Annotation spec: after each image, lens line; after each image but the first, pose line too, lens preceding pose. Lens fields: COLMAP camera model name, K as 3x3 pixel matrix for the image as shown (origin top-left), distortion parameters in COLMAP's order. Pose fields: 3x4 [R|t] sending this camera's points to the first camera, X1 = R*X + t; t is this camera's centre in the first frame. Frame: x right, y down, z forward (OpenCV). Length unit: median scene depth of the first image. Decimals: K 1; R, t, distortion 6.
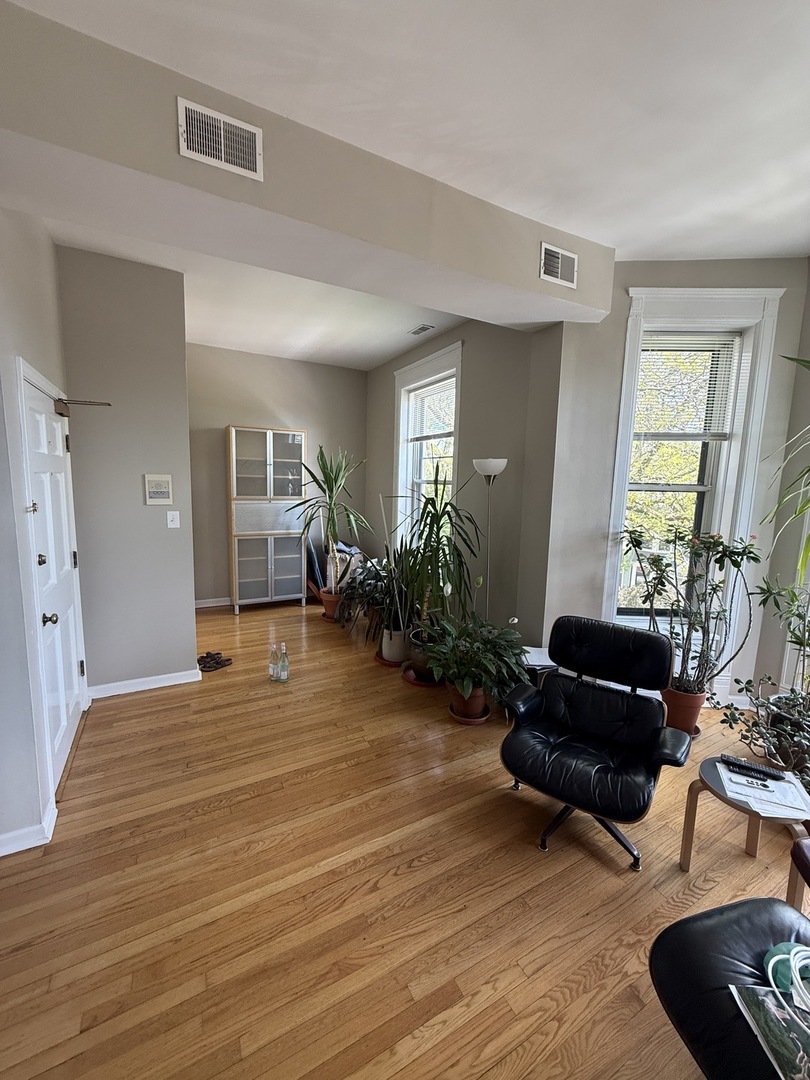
lens RADIAL K [[430.3, 0, 406.5], [0, 430.3, 537.5], [0, 0, 1]] dist [-0.002779, 0.000171]
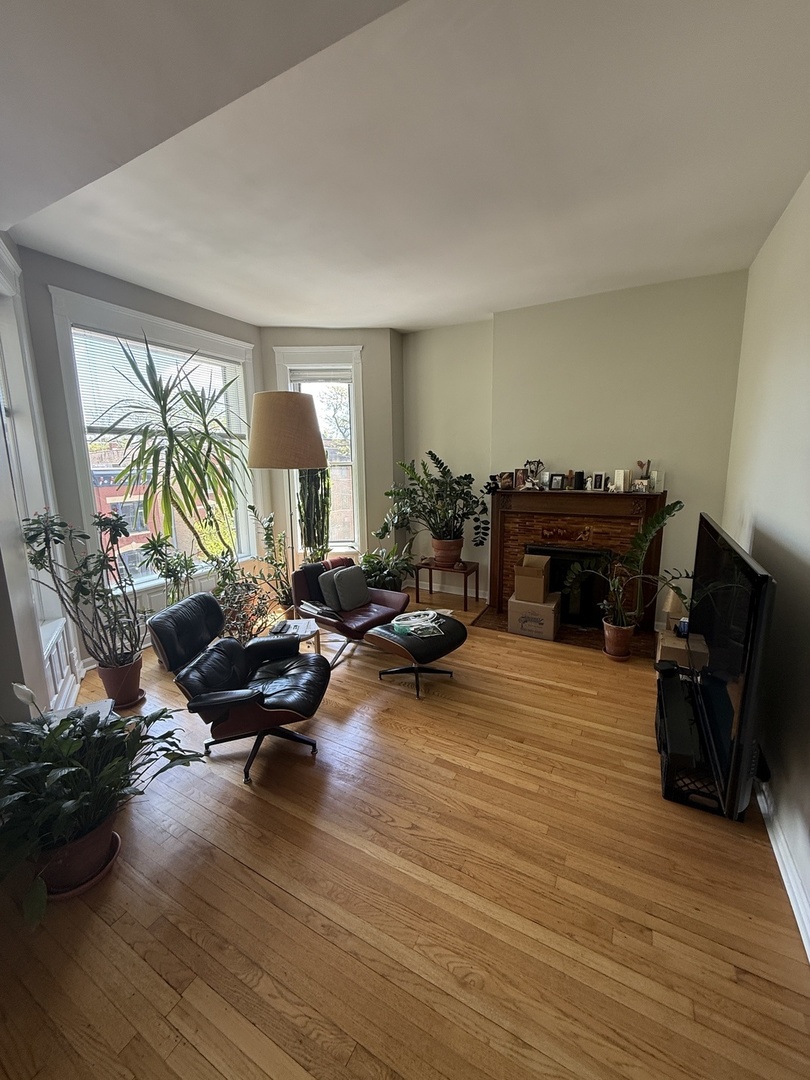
lens RADIAL K [[430.3, 0, 404.9], [0, 430.3, 537.1], [0, 0, 1]] dist [-0.002779, 0.000171]
pose [[-0.545362, -0.171850, 0.820395, -0.861441], [0.100194, 0.958374, 0.267357, -0.233761], [-0.832191, 0.228005, -0.505443, 1.410603]]
